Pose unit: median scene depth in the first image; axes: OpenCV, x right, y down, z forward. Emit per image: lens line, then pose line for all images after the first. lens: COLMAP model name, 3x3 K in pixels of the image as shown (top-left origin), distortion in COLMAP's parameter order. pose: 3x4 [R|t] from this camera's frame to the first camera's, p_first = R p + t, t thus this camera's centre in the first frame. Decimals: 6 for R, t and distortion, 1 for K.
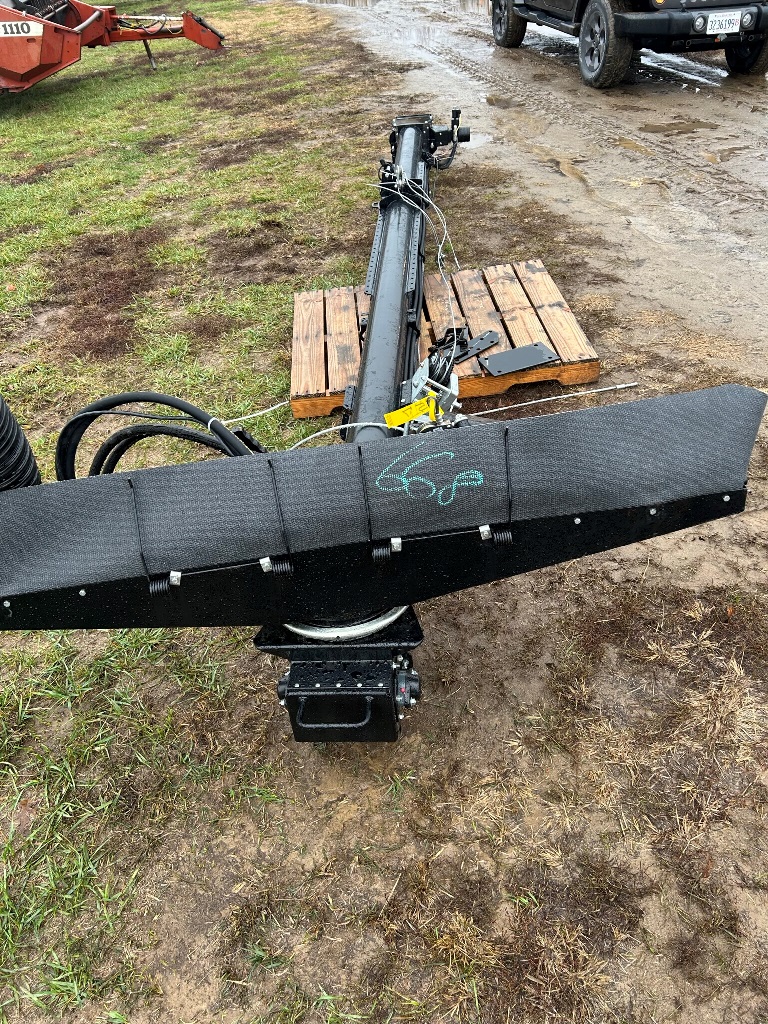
lens RADIAL K [[782.5, 0, 385.5], [0, 782.5, 510.8], [0, 0, 1]] dist [0.031469, -0.022127]
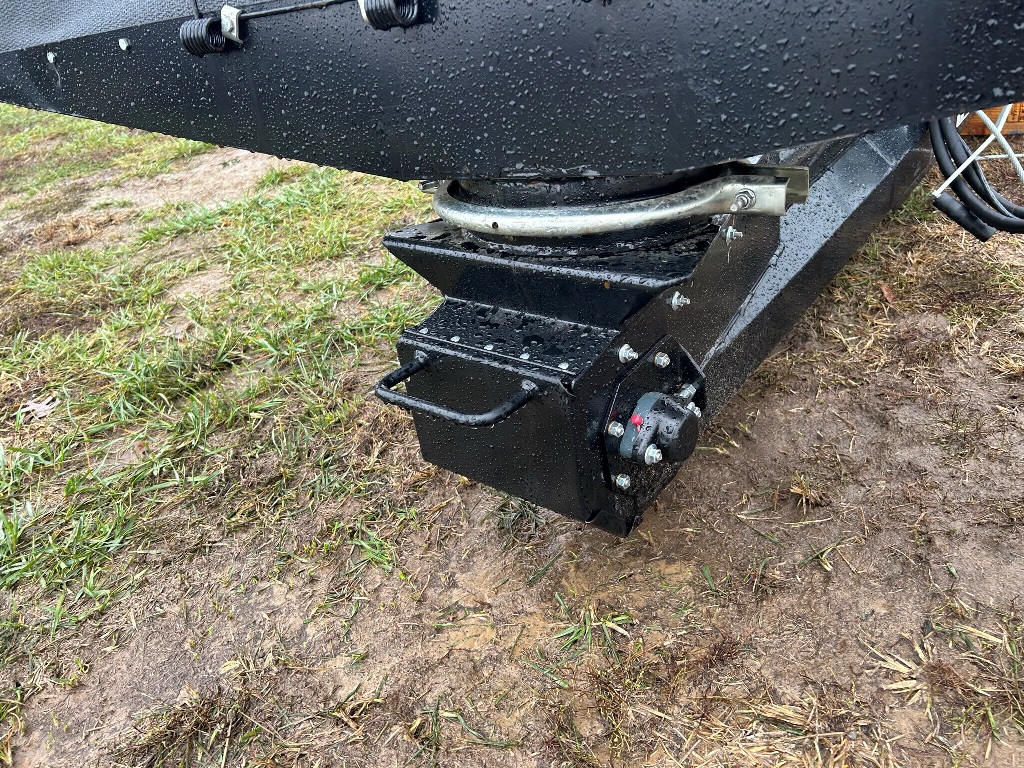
lens RADIAL K [[782.5, 0, 509.5], [0, 782.5, 383.8], [0, 0, 1]] dist [0.031469, -0.022127]
pose [[0.819733, 0.254404, -0.513144, 0.180258], [-0.273383, 0.961083, 0.039758, 0.209954], [0.503289, 0.107694, 0.857381, 0.584538]]
